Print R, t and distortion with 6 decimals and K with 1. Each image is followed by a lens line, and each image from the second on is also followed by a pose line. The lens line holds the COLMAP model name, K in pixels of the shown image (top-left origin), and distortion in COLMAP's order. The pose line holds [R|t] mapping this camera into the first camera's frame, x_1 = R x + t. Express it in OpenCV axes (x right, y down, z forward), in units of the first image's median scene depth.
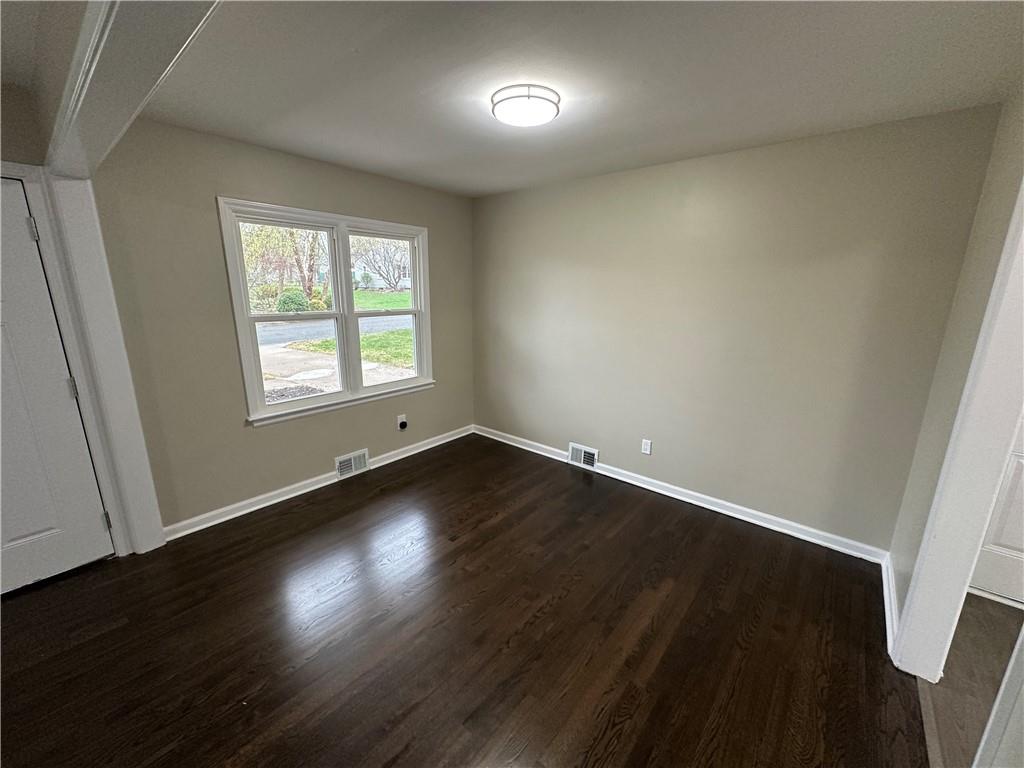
lens RADIAL K [[409.8, 0, 510.4], [0, 409.8, 382.3], [0, 0, 1]] dist [0.001689, 0.000385]
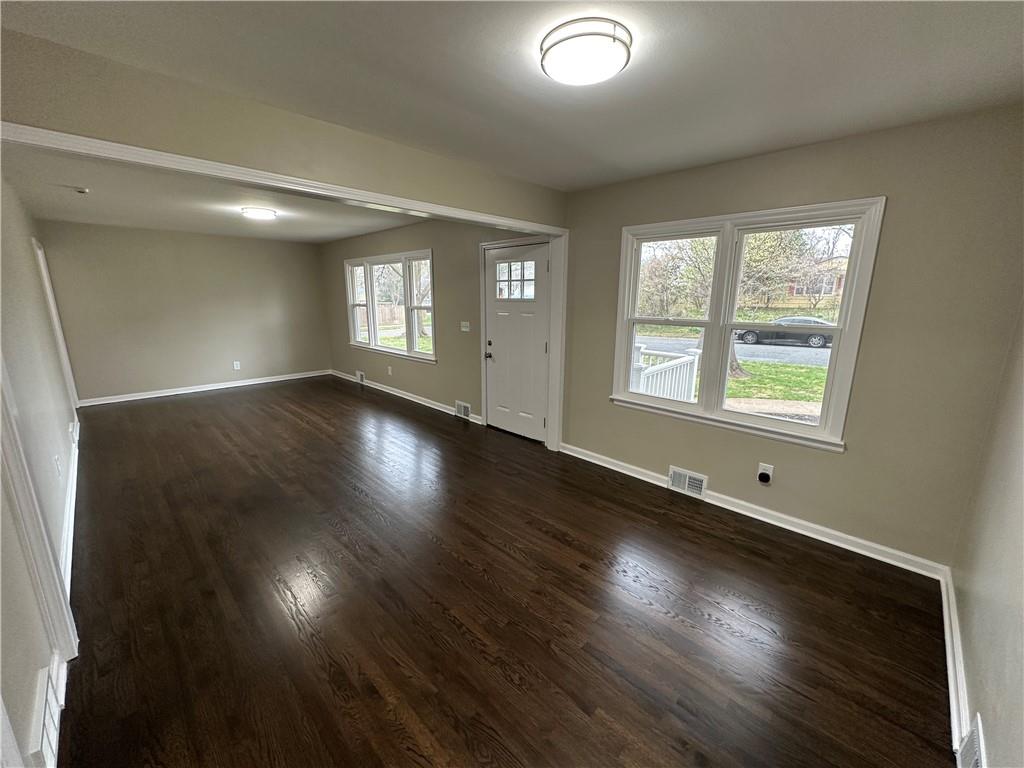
lens RADIAL K [[403.6, 0, 512.0], [0, 403.6, 384.0], [0, 0, 1]] dist [-0.003631, 0.000316]
pose [[-0.070501, 0.207349, -0.975723, 0.522432], [-0.227973, 0.948920, 0.218125, -0.130126], [0.971112, 0.237817, -0.019630, 0.596465]]
